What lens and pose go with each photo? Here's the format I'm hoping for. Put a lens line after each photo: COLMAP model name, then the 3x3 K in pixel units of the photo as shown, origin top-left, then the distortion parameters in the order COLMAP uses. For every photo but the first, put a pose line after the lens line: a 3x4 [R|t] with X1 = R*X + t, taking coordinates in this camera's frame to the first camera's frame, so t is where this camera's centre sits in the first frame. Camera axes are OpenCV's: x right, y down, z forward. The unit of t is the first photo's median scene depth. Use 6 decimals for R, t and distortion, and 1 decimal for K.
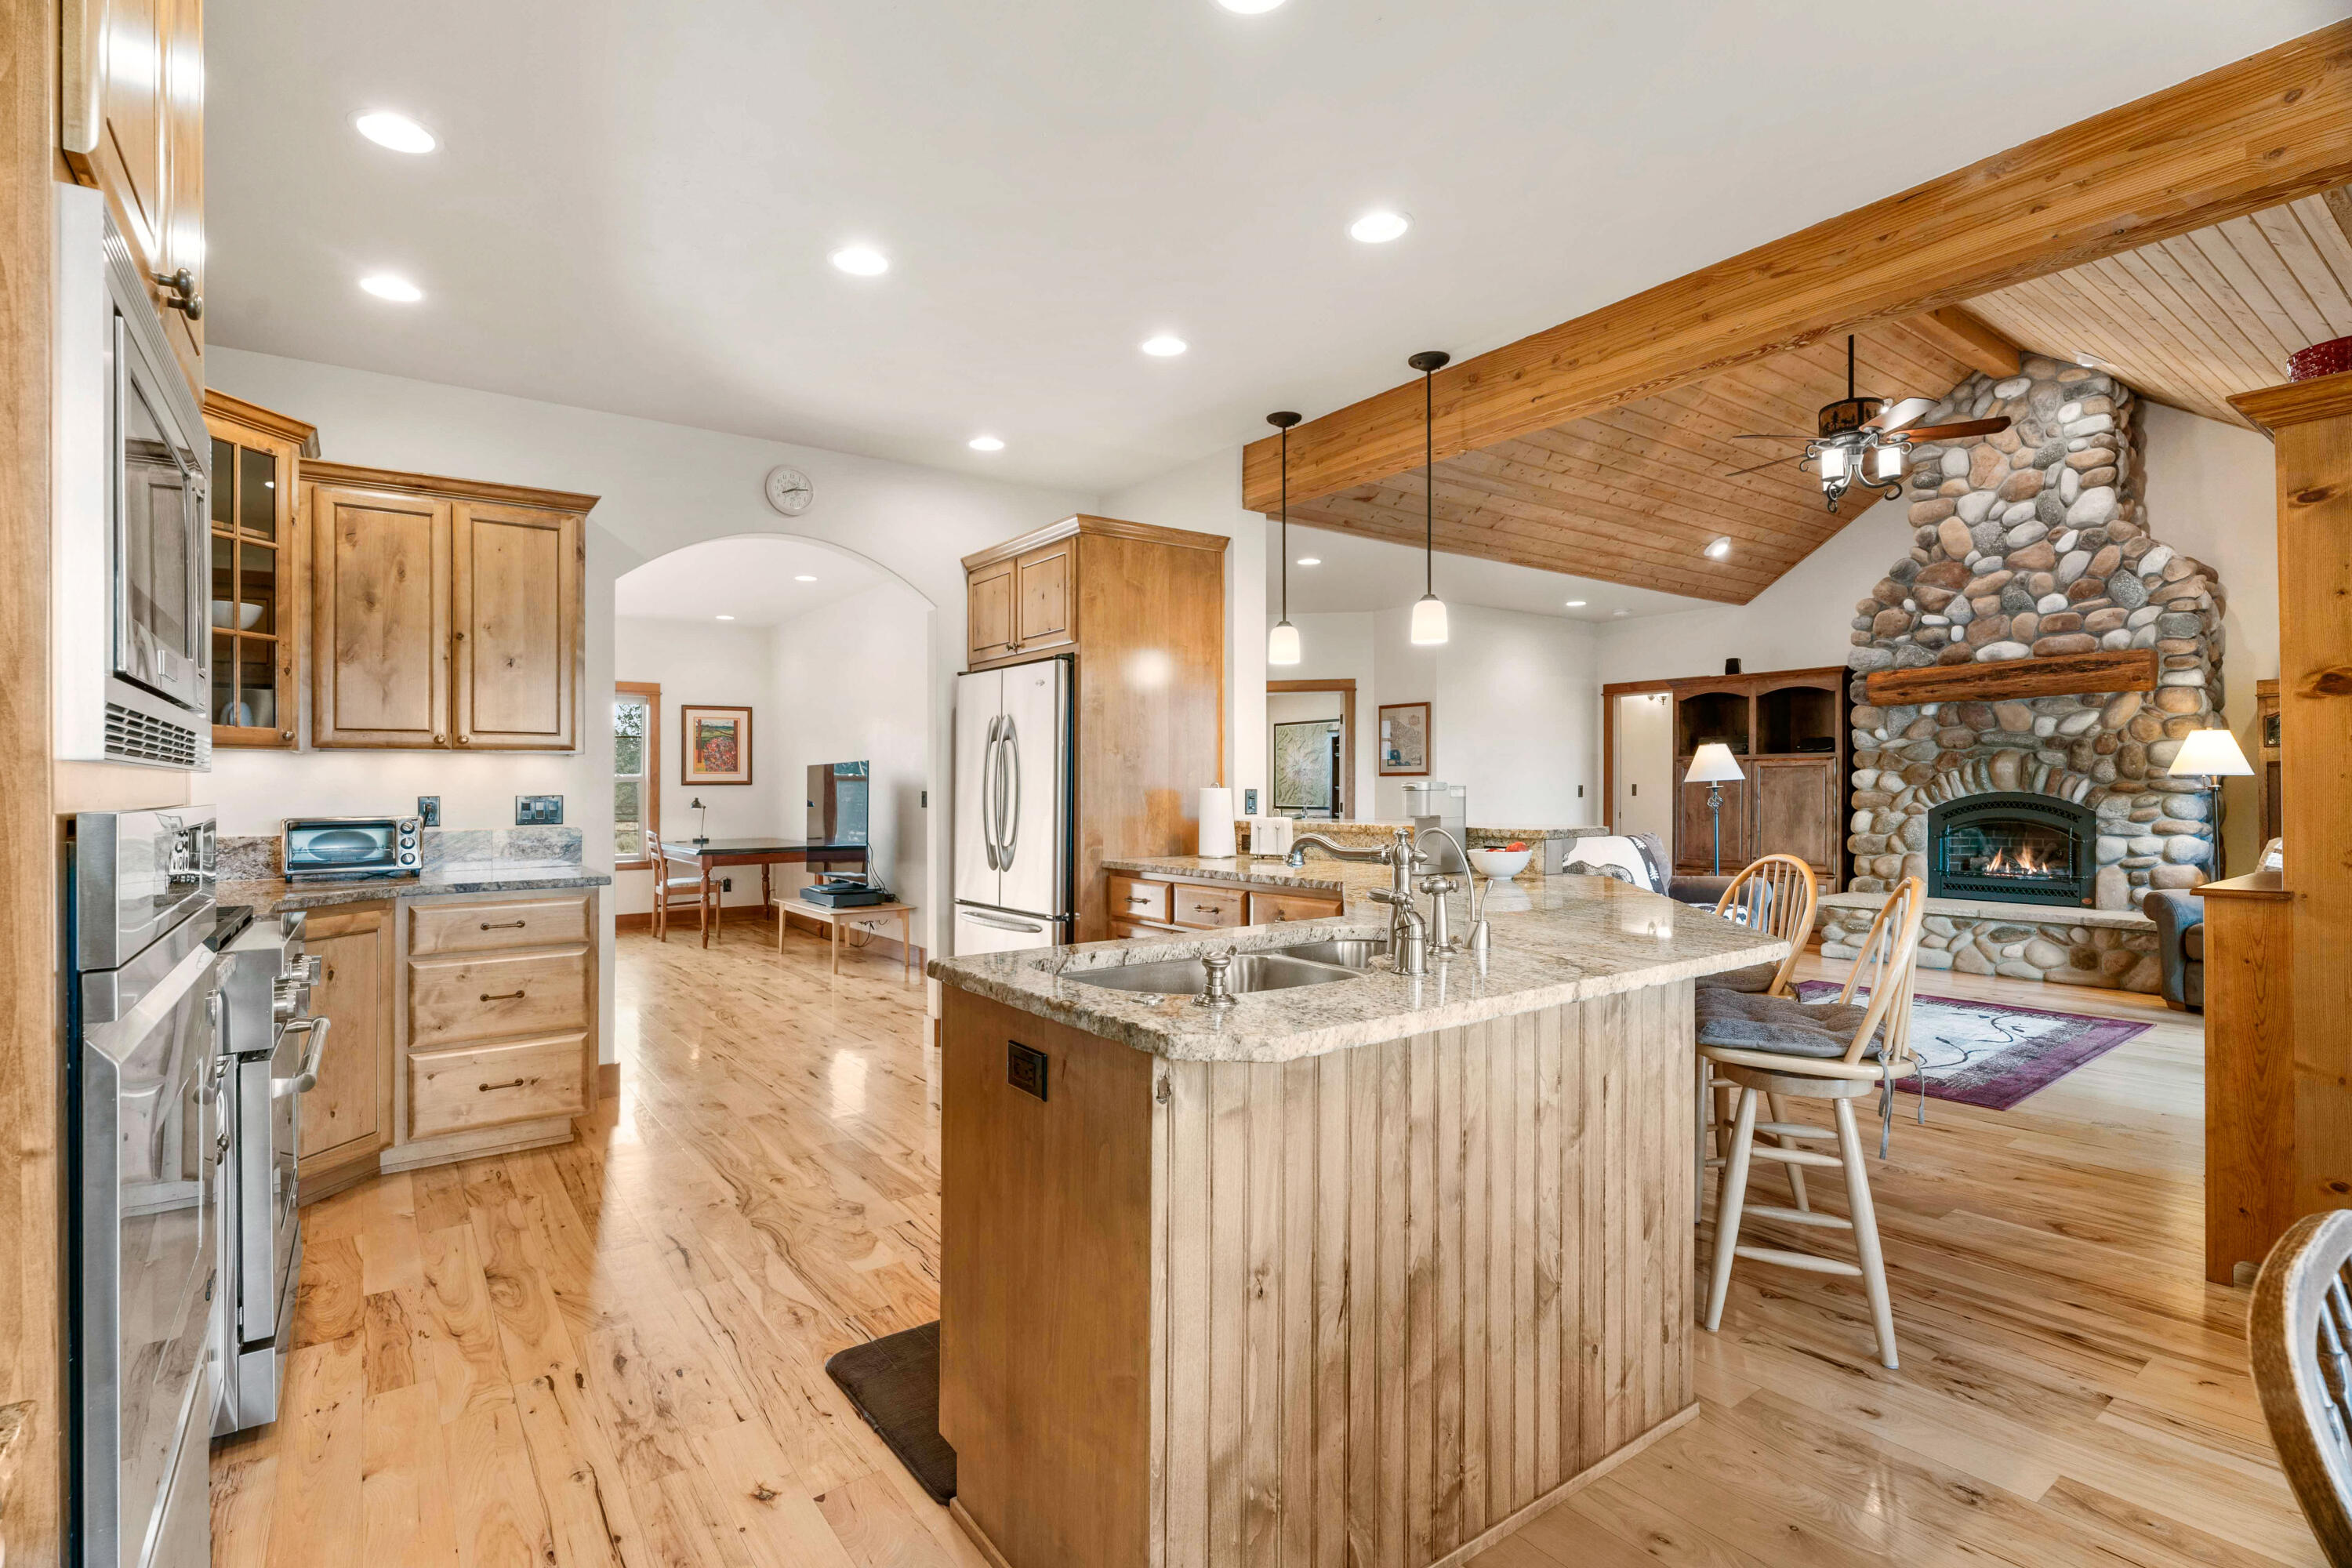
lens RADIAL K [[1101.3, 0, 1176.2], [0, 1101.3, 782.1], [0, 0, 1]] dist [-0.003211, -0.000356]
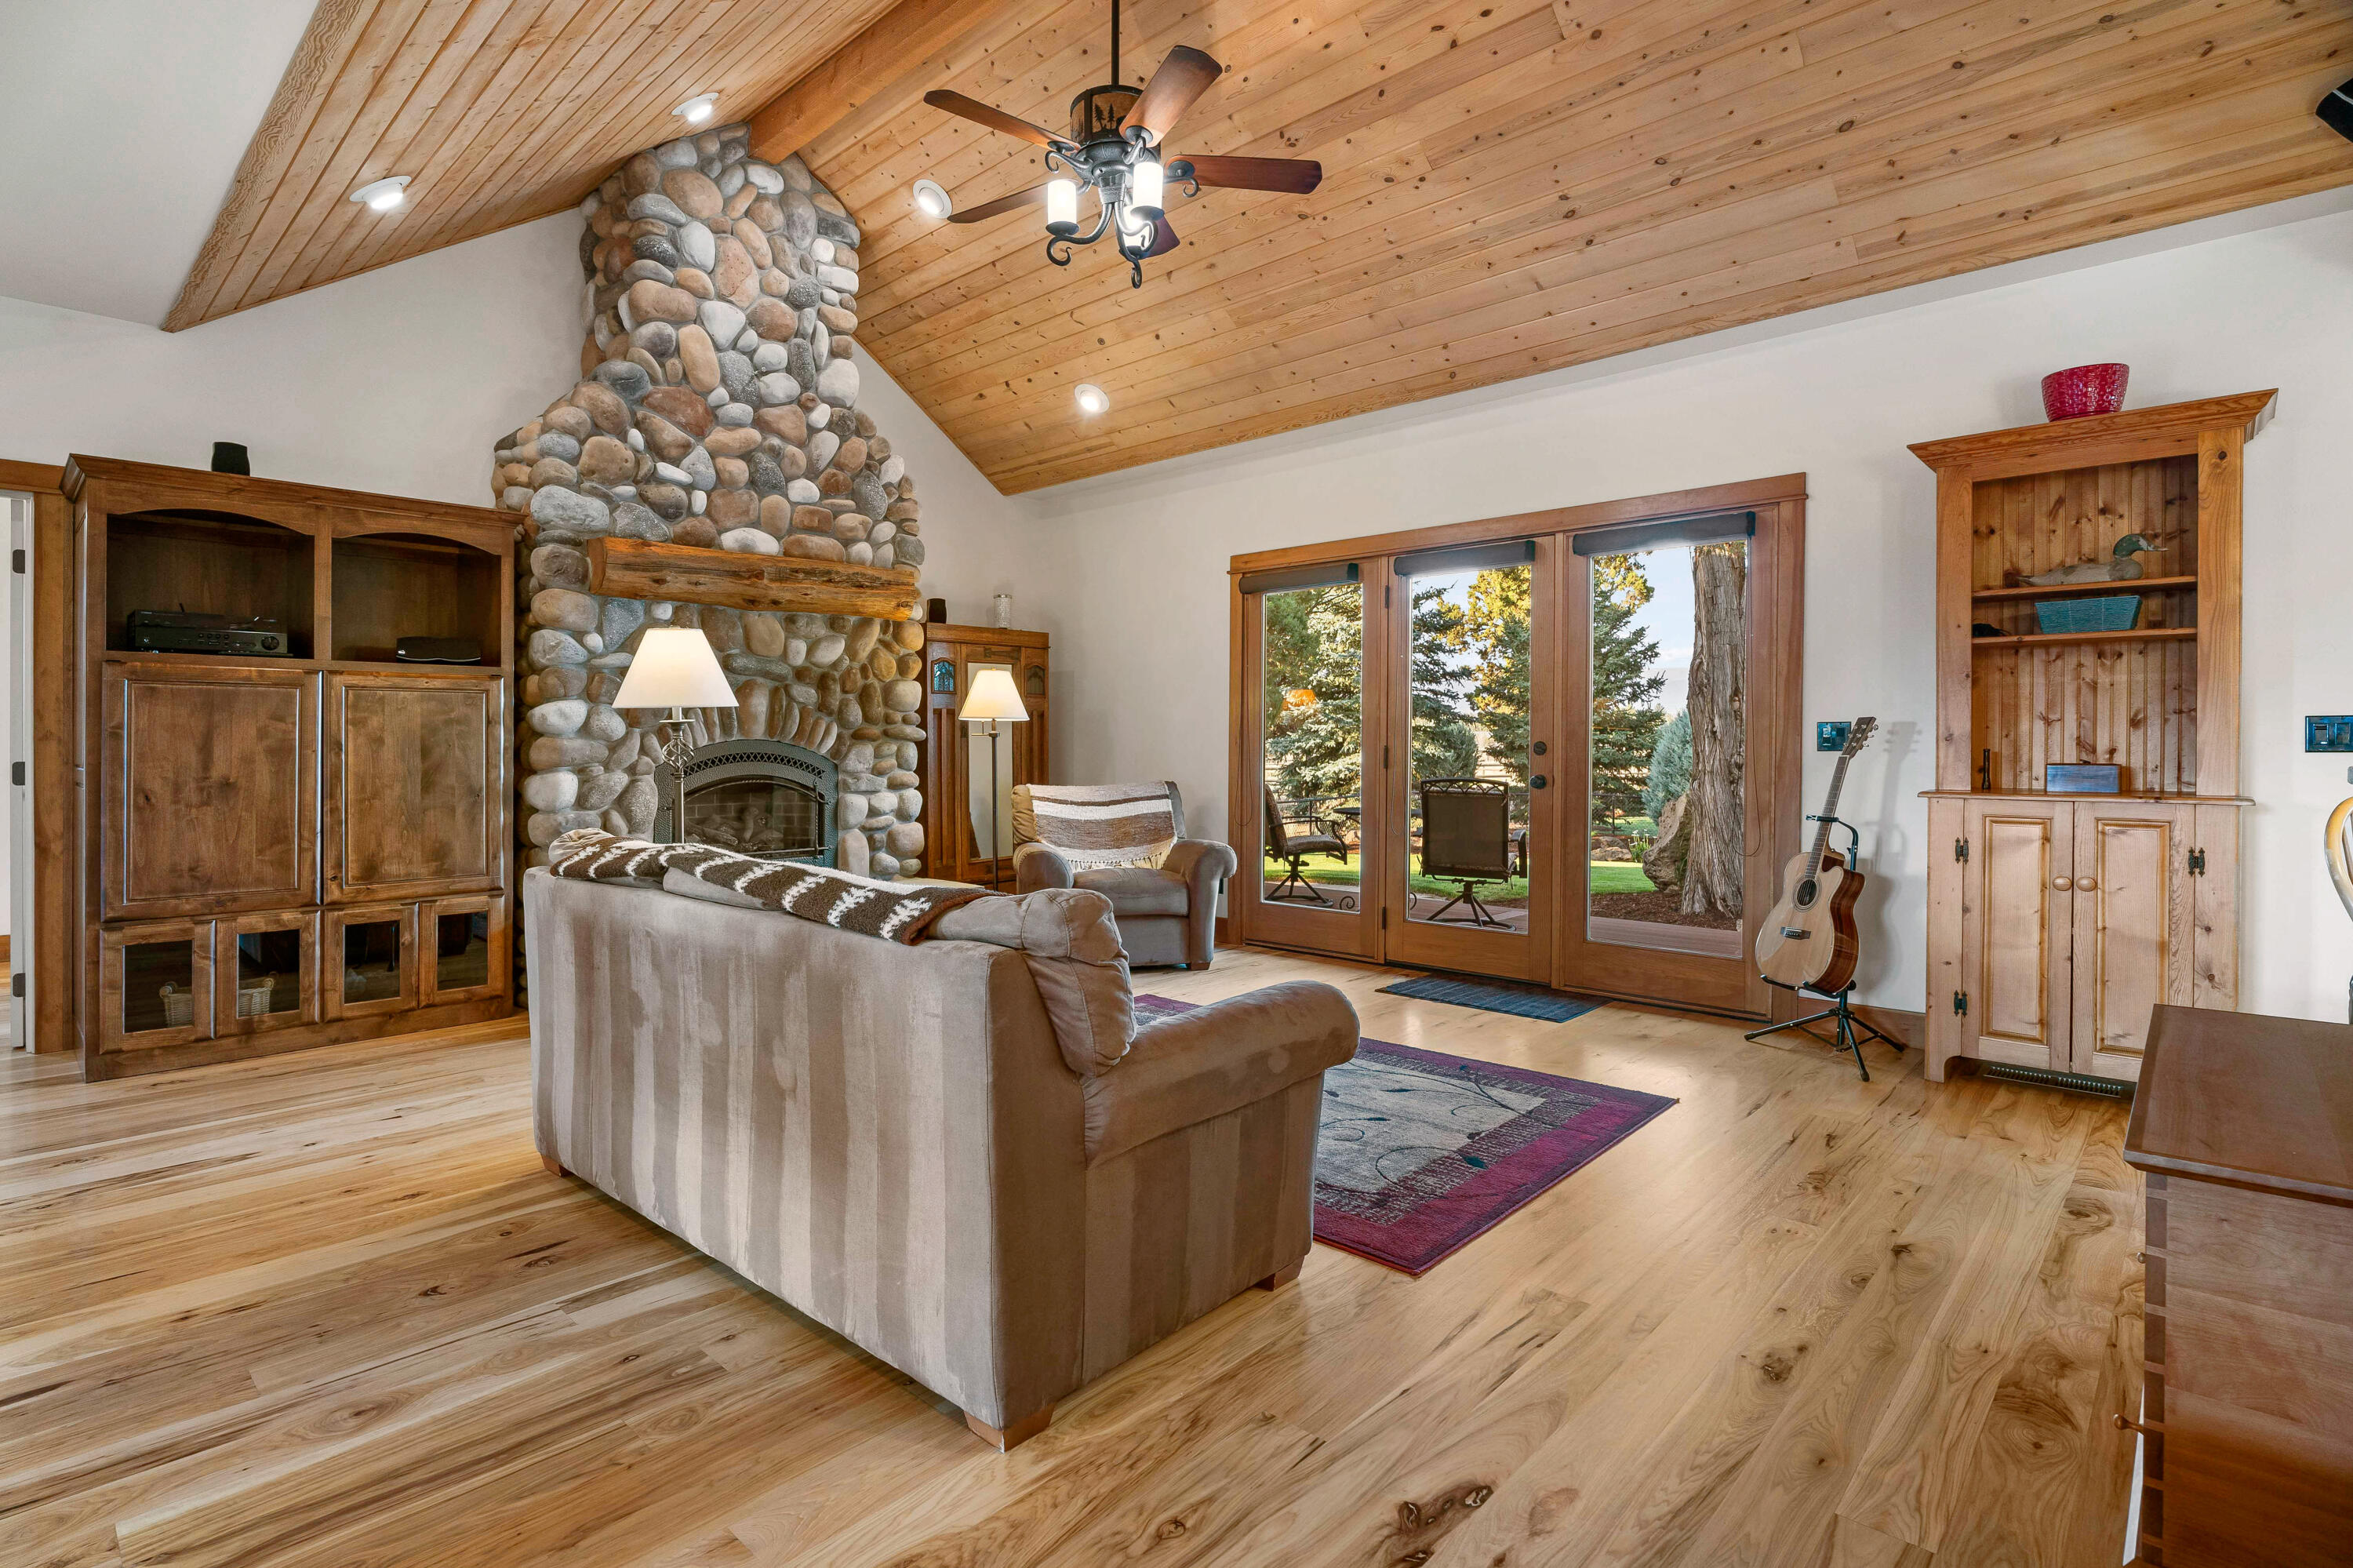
lens RADIAL K [[1155.9, 0, 1162.2], [0, 1155.9, 752.2], [0, 0, 1]] dist [0.001846, 0.000325]
pose [[-0.172418, -0.001214, 0.985023, -0.032368], [0.000213, 0.999999, 0.001270, 0.016764], [-0.985024, 0.000428, -0.172418, 0.883921]]
